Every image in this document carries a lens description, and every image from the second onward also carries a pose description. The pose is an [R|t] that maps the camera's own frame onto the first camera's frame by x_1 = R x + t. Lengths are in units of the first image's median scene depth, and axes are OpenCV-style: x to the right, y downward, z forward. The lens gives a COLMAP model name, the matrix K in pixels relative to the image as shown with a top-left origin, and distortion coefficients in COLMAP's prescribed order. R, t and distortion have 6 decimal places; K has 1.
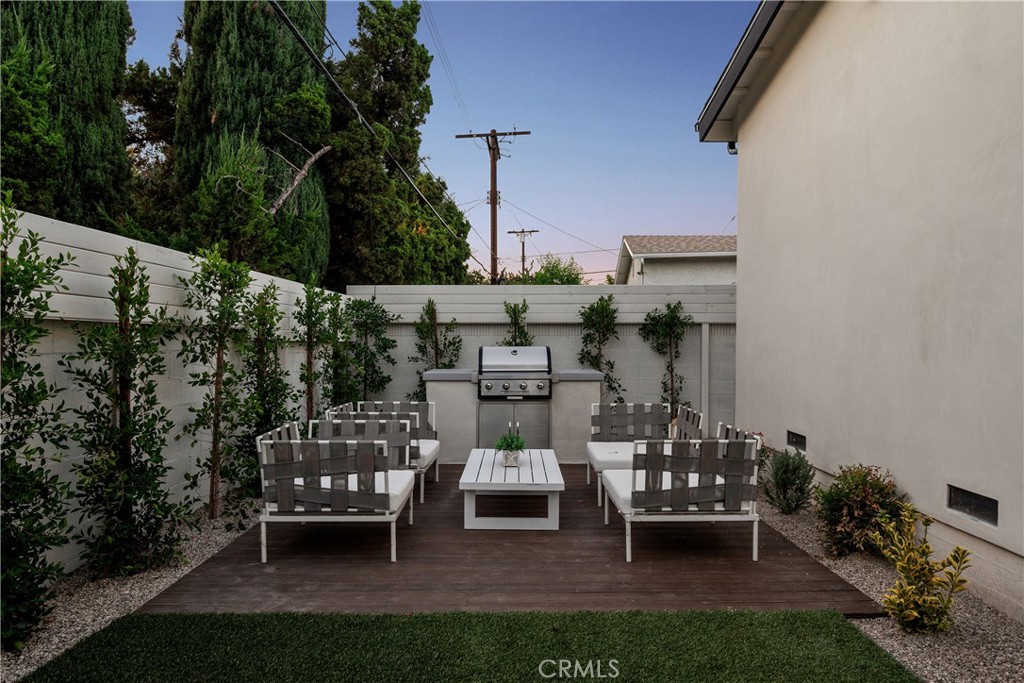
lens RADIAL K [[643.5, 0, 512.3], [0, 643.5, 341.2], [0, 0, 1]] dist [-0.000394, 0.007699]
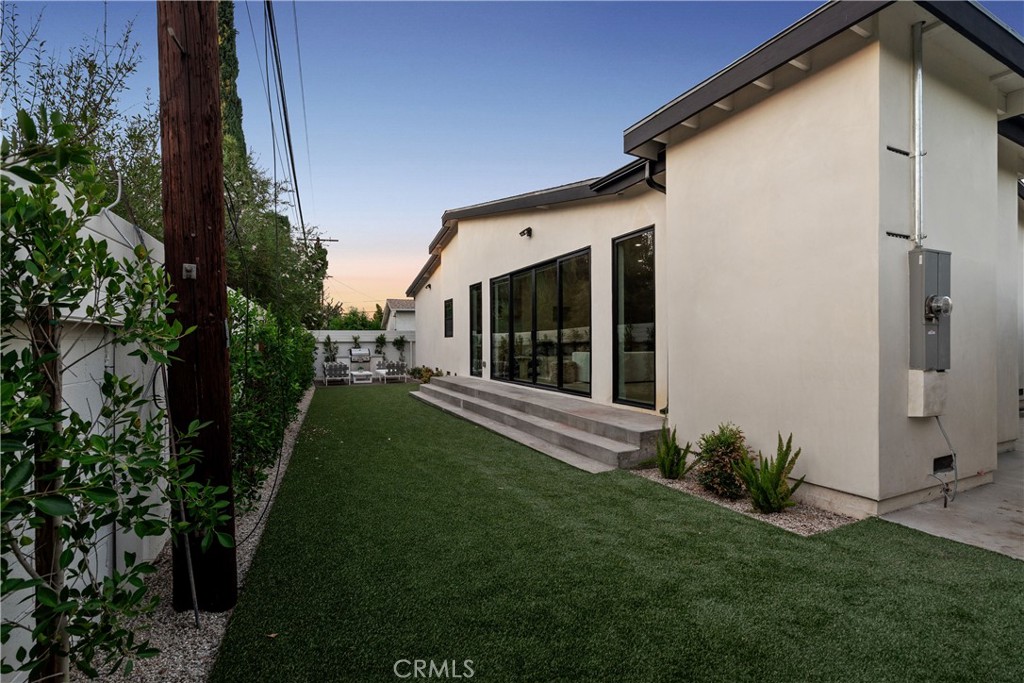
lens RADIAL K [[467.1, 0, 512.9], [0, 467.1, 343.6], [0, 0, 1]] dist [-0.005154, 0.001887]
pose [[0.906807, -0.011408, 0.421393, -0.284332], [0.011170, 0.999933, 0.003033, -0.016278], [-0.421399, 0.001956, 0.906873, -1.610450]]
